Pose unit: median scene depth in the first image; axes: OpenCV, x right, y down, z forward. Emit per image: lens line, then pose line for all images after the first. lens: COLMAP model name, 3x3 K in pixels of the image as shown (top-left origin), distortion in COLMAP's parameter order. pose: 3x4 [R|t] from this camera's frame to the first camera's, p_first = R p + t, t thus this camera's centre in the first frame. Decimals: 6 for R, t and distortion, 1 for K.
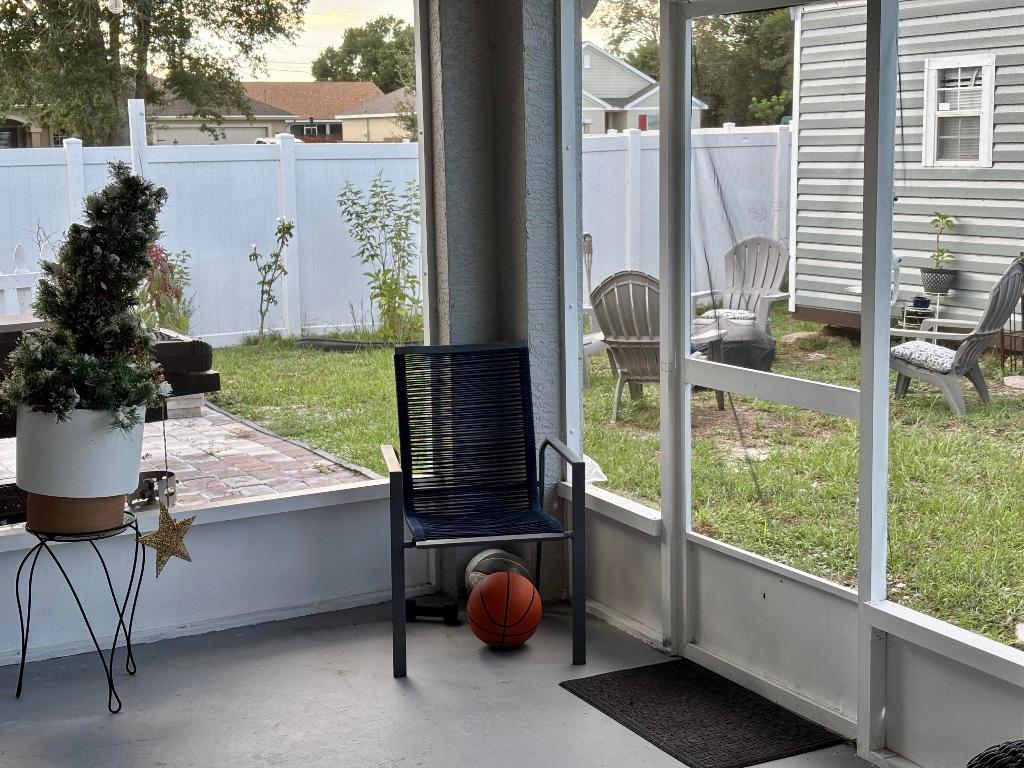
lens RADIAL K [[1549.1, 0, 517.9], [0, 1549.1, 383.6], [0, 0, 1]] dist [0.087971, 0.000000]
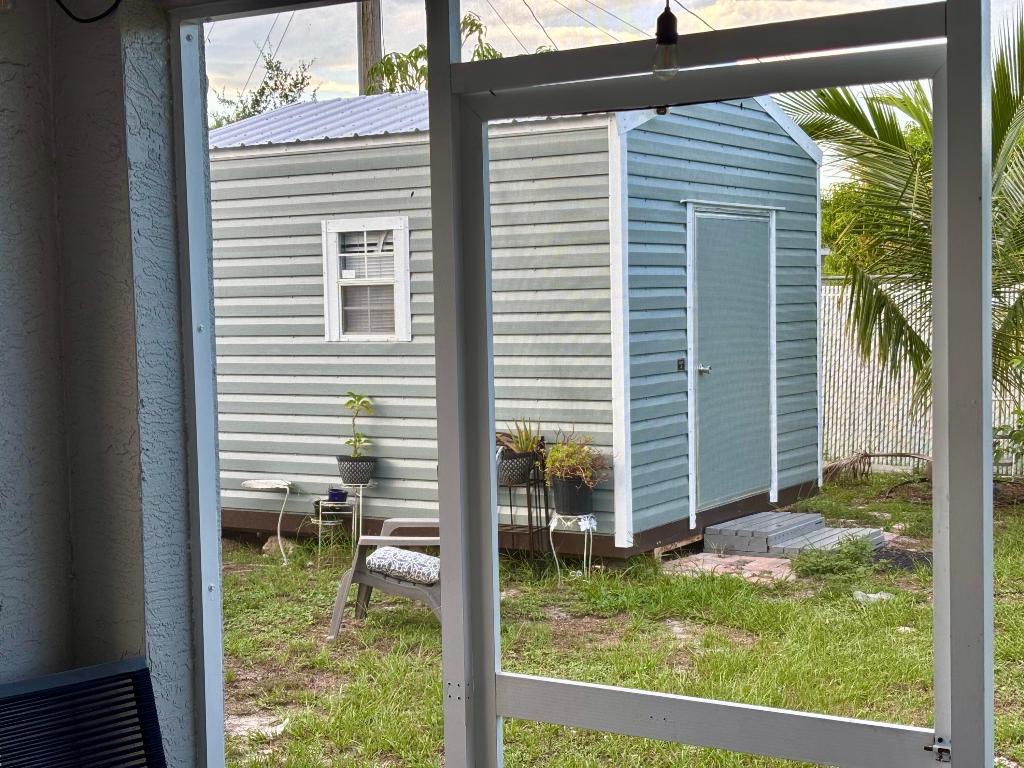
lens RADIAL K [[1549.1, 0, 504.7], [0, 1549.1, 377.8], [0, 0, 1]] dist [0.087971, 0.000000]
pose [[0.876345, -0.031136, 0.480677, -0.075320], [0.084412, 0.992393, -0.089614, -0.032890], [-0.474231, 0.119108, 0.872306, 0.200403]]
